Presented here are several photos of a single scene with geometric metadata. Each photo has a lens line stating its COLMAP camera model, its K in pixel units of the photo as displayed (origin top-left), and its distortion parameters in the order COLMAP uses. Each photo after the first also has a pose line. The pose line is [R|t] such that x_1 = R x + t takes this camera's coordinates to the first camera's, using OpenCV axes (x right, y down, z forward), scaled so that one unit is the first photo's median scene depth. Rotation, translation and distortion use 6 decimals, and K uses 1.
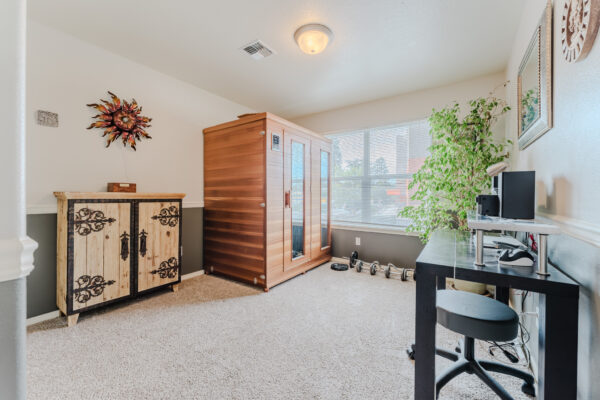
lens RADIAL K [[240.7, 0, 300.0], [0, 240.7, 200.0], [0, 0, 1]] dist [0.000688, 0.000070]
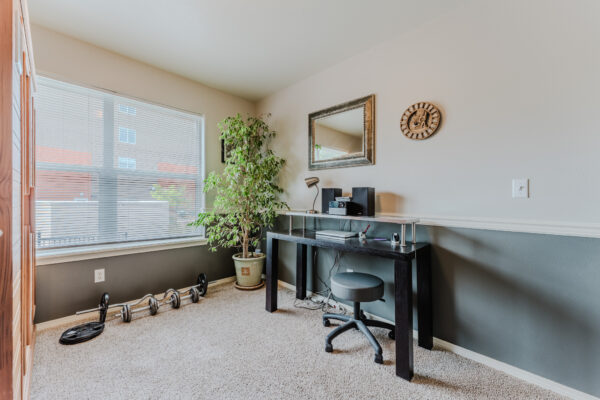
lens RADIAL K [[240.7, 0, 300.0], [0, 240.7, 200.0], [0, 0, 1]] dist [0.000688, 0.000070]
pose [[0.165120, 0.001826, 0.986272, -0.306110], [0.014247, 0.999890, -0.004237, -0.008818], [-0.986171, 0.014751, 0.165076, 0.462666]]
